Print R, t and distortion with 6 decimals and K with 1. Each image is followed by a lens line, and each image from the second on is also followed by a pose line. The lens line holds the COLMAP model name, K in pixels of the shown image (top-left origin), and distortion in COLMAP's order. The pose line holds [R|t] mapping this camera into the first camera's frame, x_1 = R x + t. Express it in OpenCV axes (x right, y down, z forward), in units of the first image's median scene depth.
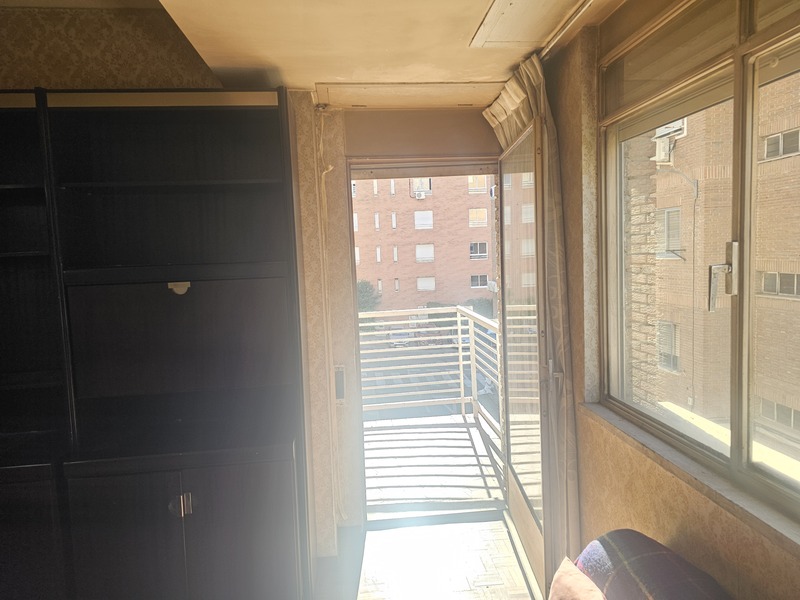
lens RADIAL K [[530.7, 0, 400.4], [0, 530.7, 289.4], [0, 0, 1]] dist [0.058498, -0.048017]
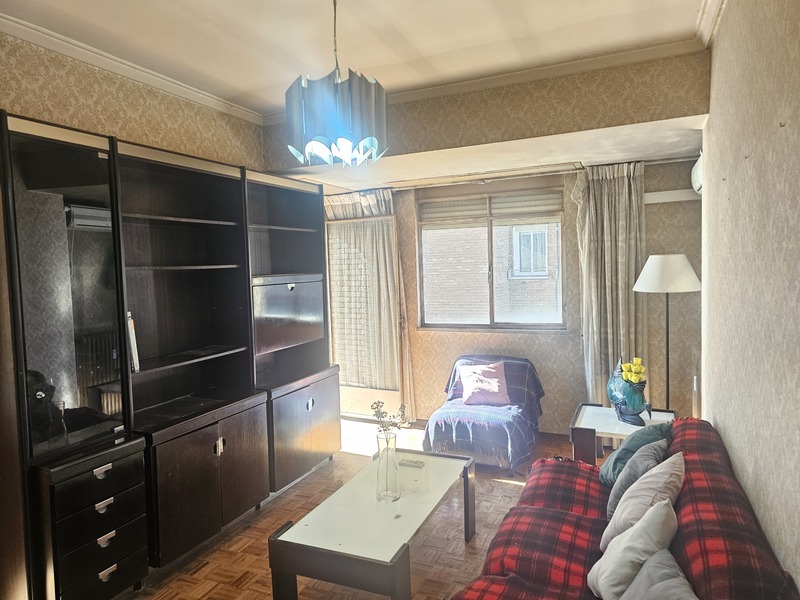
lens RADIAL K [[530.7, 0, 400.4], [0, 530.7, 289.4], [0, 0, 1]] dist [0.058498, -0.048017]
pose [[0.501849, -0.011874, 0.864874, -2.092882], [0.085910, 0.995646, -0.036181, 0.121276], [-0.860678, 0.092459, 0.500684, -0.235236]]
